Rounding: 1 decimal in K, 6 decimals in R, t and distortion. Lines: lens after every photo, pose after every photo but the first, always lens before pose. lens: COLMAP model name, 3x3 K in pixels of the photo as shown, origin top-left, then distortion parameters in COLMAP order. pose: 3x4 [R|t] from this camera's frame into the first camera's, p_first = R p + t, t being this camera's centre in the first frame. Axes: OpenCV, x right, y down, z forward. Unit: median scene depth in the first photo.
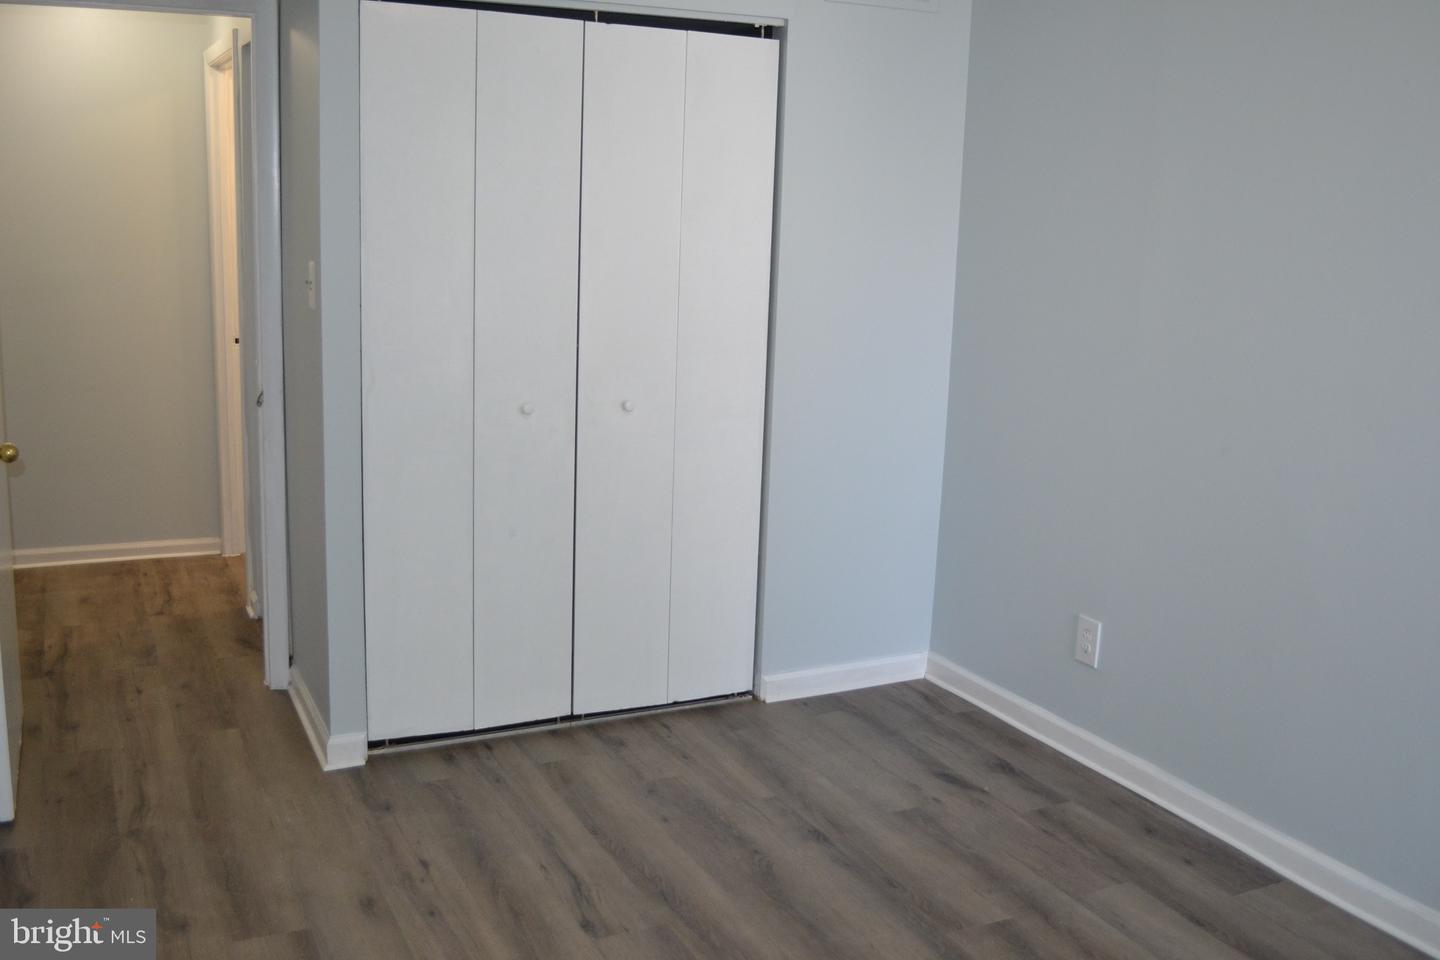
lens RADIAL K [[1372.1, 0, 715.0], [0, 1372.1, 476.7], [0, 0, 1]] dist [-0.003959, 0.000000]
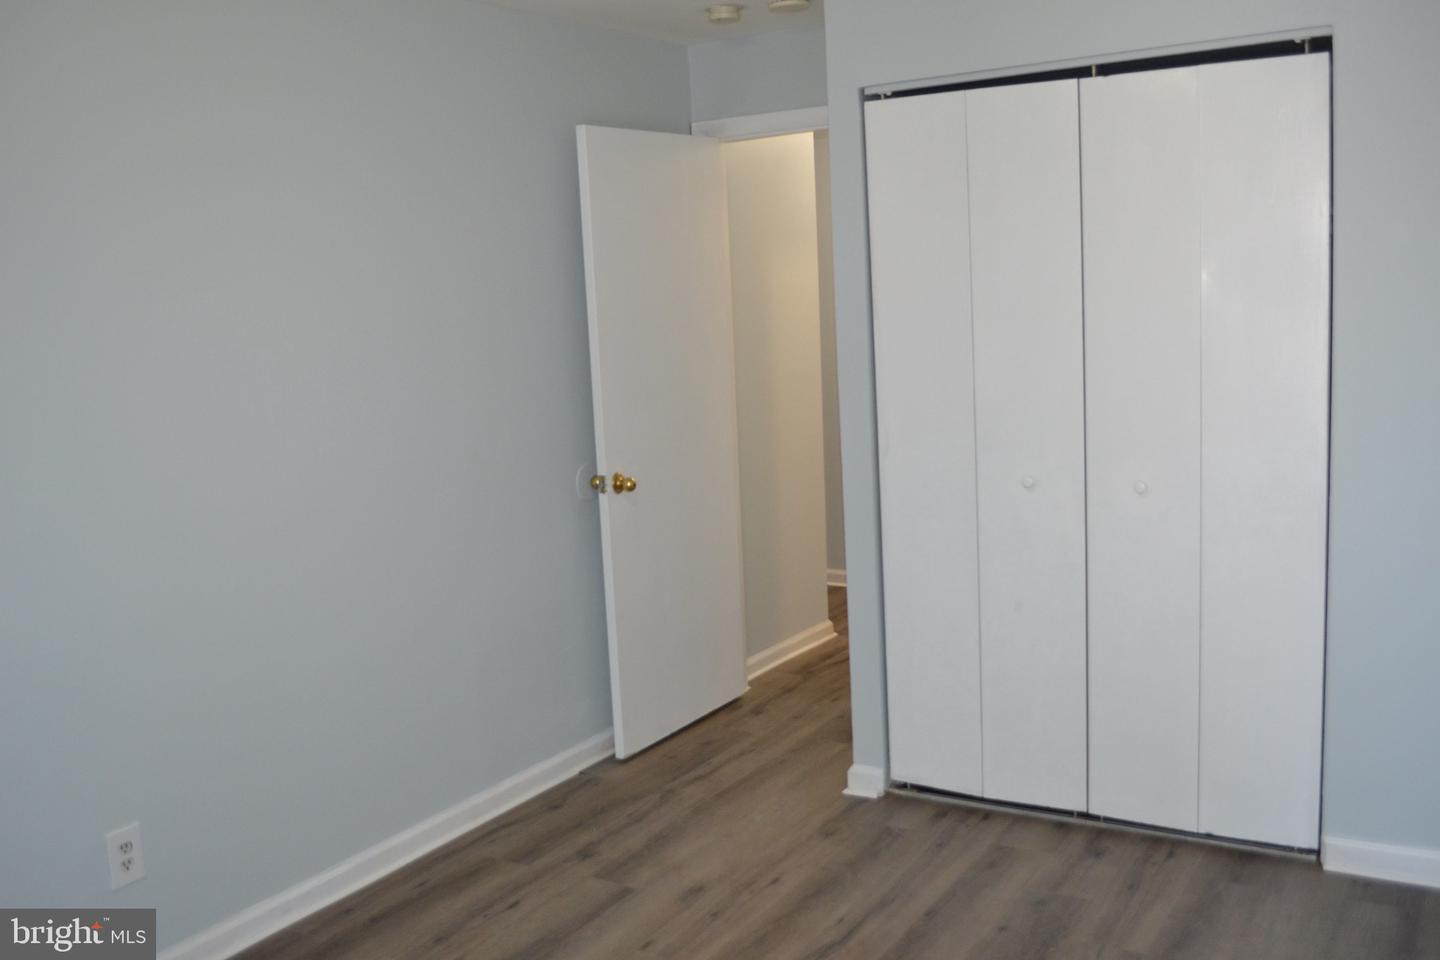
lens RADIAL K [[1372.1, 0, 716.0], [0, 1372.1, 481.3], [0, 0, 1]] dist [-0.003959, 0.000000]
pose [[0.550565, 0.066927, -0.832105, 0.553836], [-0.102829, 0.994627, 0.011962, -0.038204], [0.828435, 0.078979, 0.554489, 0.274281]]
